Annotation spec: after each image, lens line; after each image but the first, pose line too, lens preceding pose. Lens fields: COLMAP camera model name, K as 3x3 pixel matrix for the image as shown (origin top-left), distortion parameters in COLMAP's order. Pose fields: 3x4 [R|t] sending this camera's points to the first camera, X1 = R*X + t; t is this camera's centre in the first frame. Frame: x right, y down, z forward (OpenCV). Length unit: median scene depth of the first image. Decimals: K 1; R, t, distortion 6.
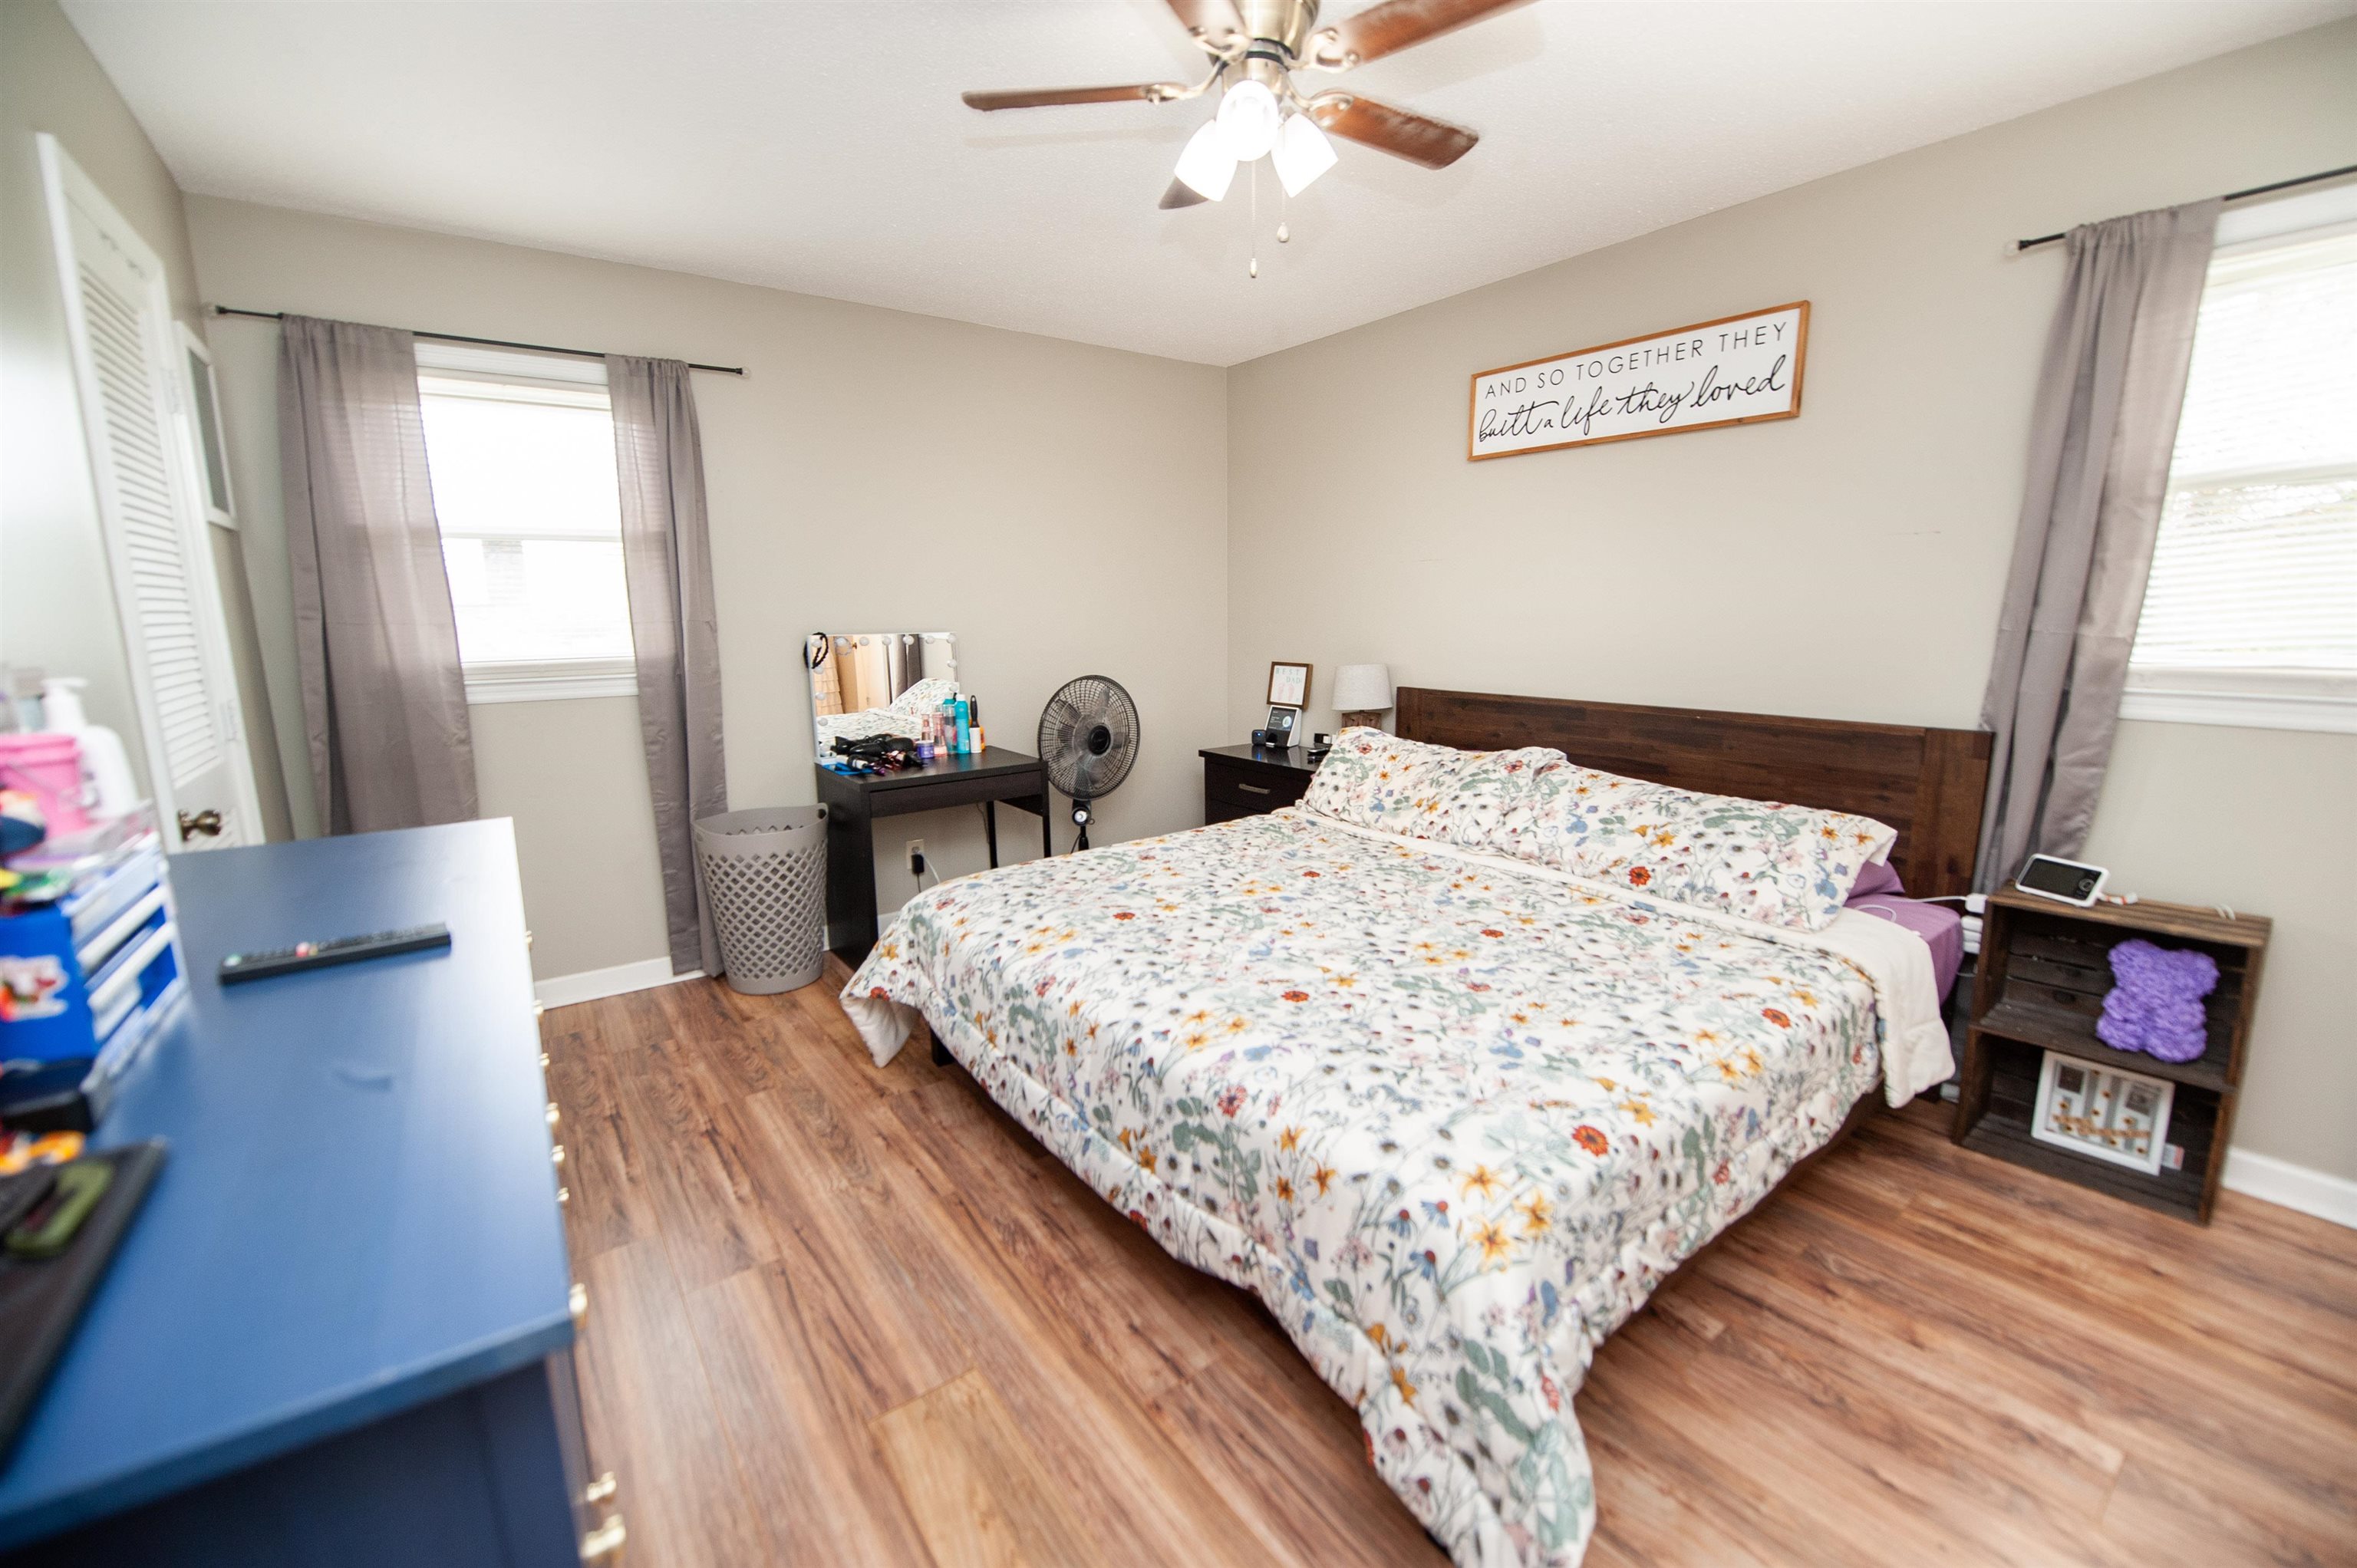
lens RADIAL K [[945.8, 0, 1187.2], [0, 945.8, 789.8], [0, 0, 1]] dist [-0.017466, -0.003132]
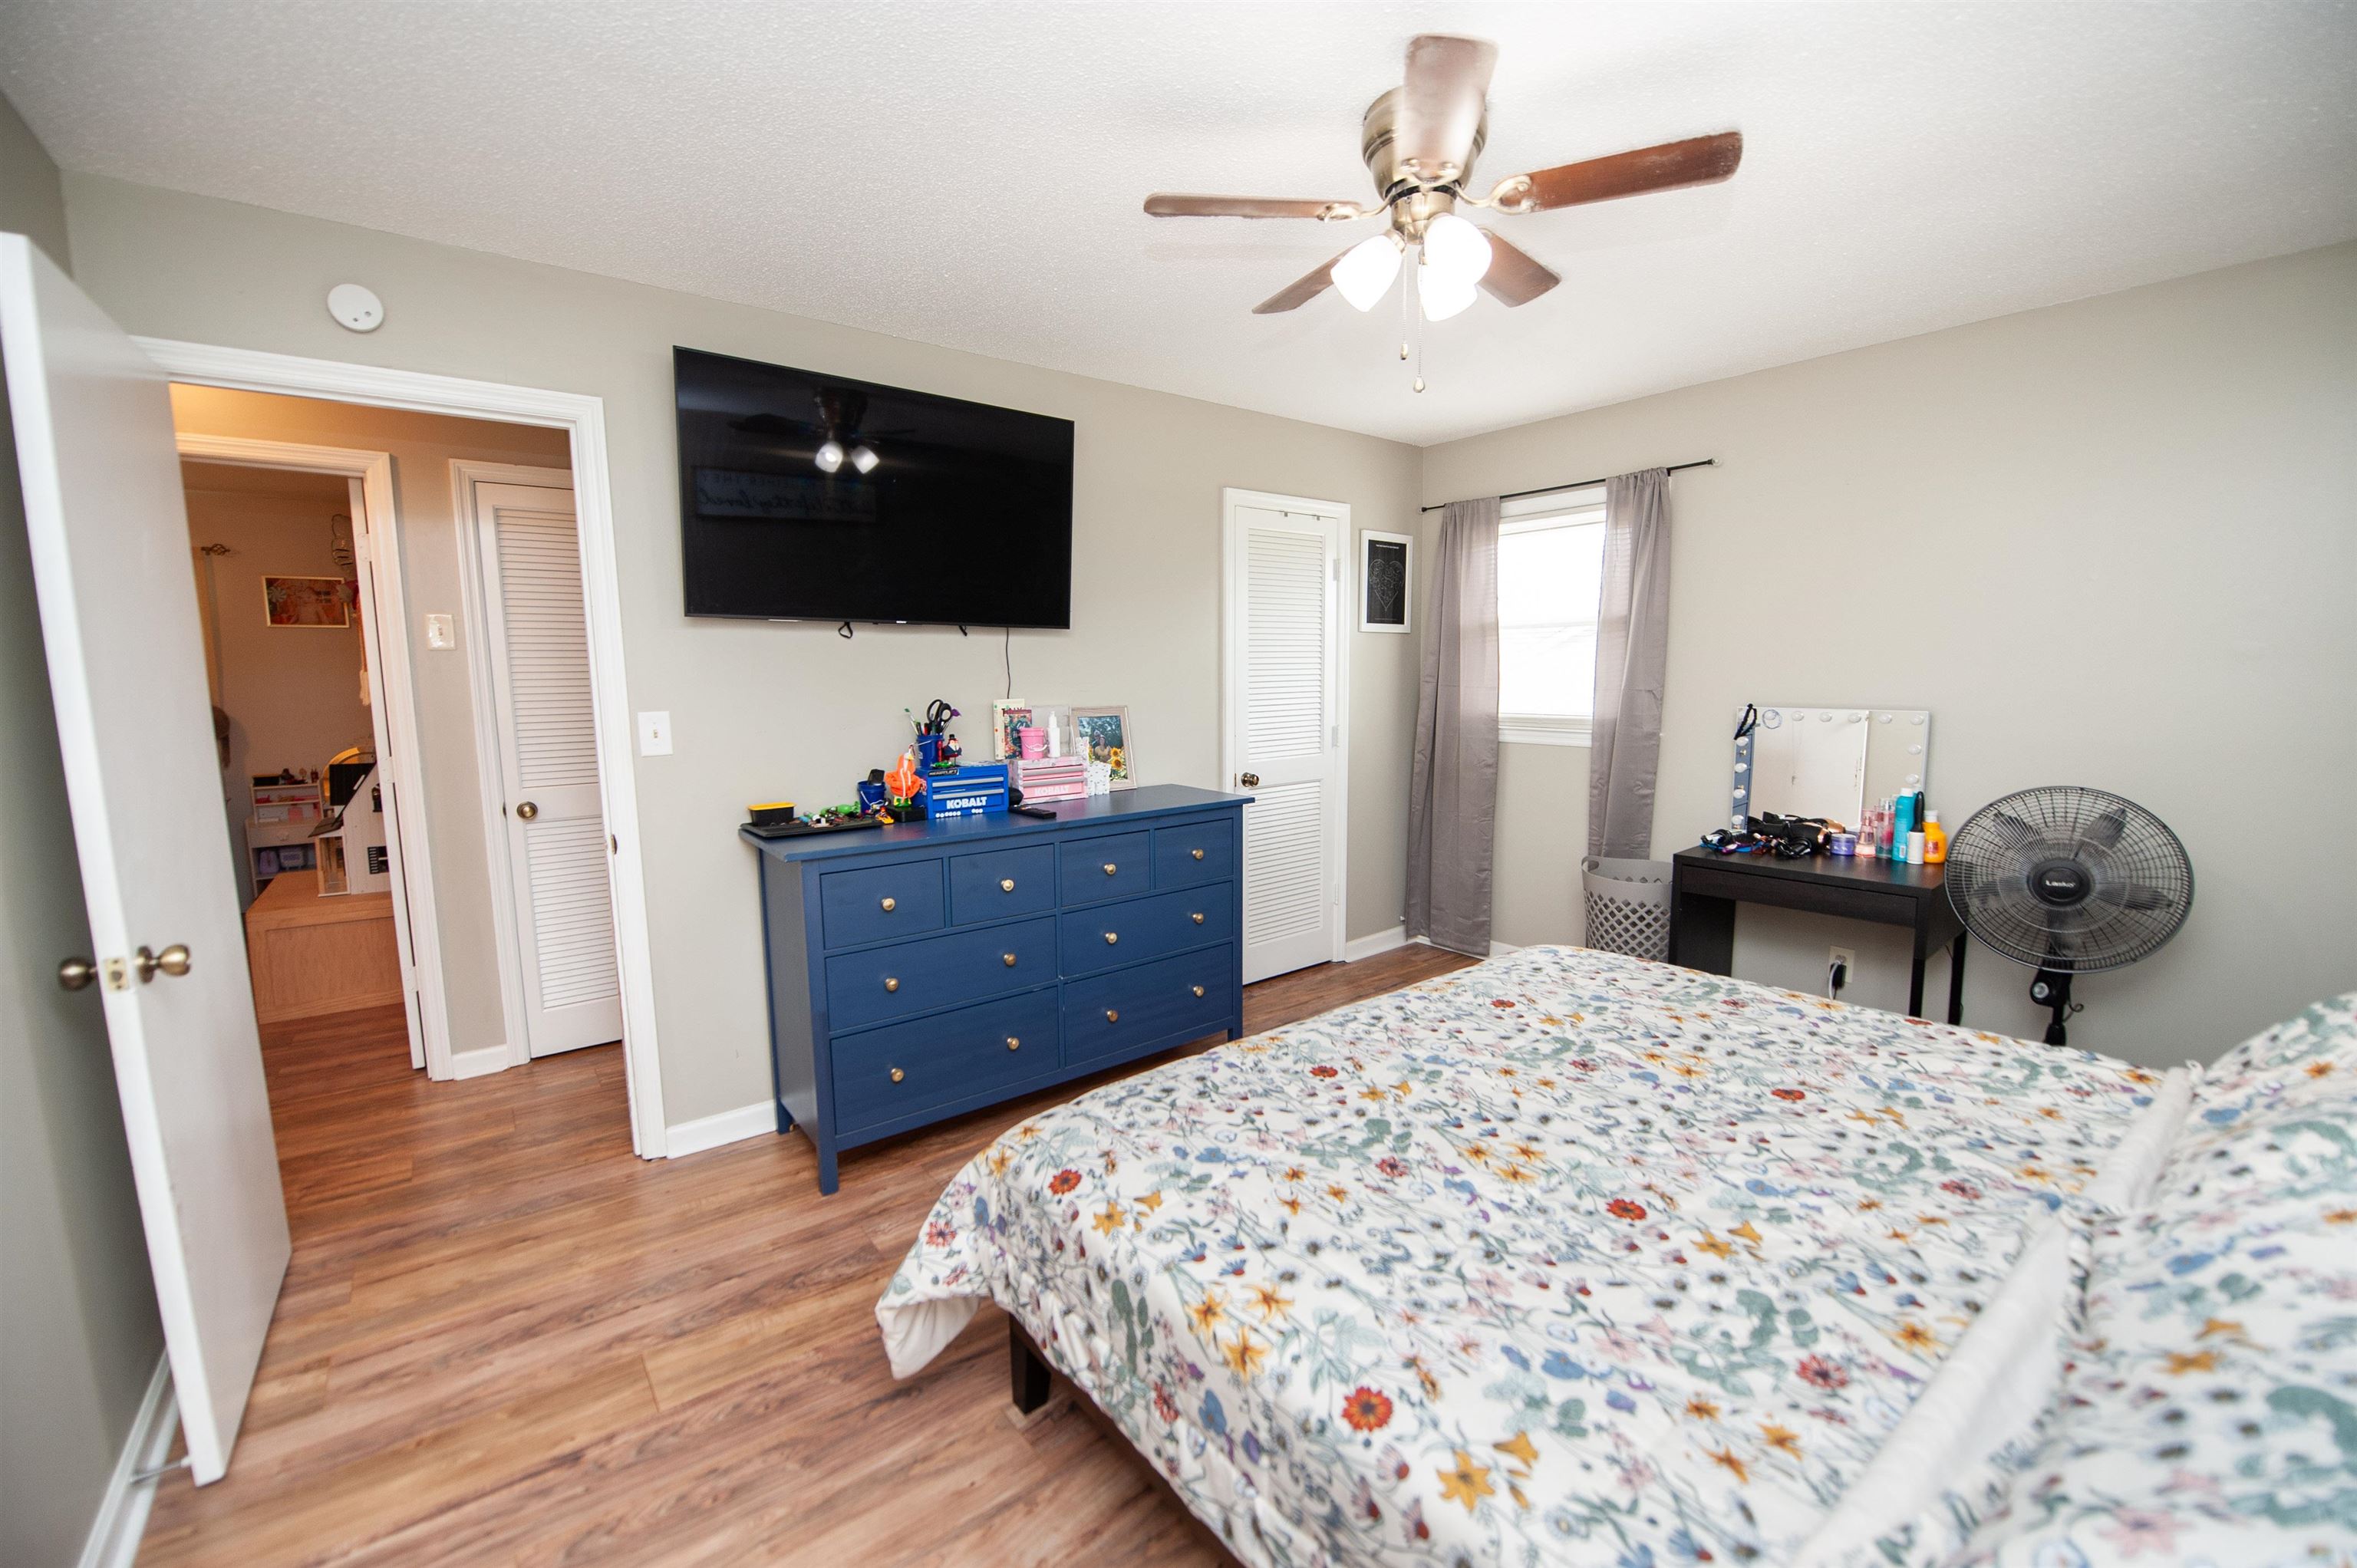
lens RADIAL K [[945.8, 0, 1187.2], [0, 945.8, 789.8], [0, 0, 1]] dist [-0.017466, -0.003132]
pose [[0.027134, 0.135116, -0.990458, 0.682468], [-0.176559, 0.975894, 0.128292, -0.120297], [0.983916, 0.171393, 0.050336, 0.457262]]
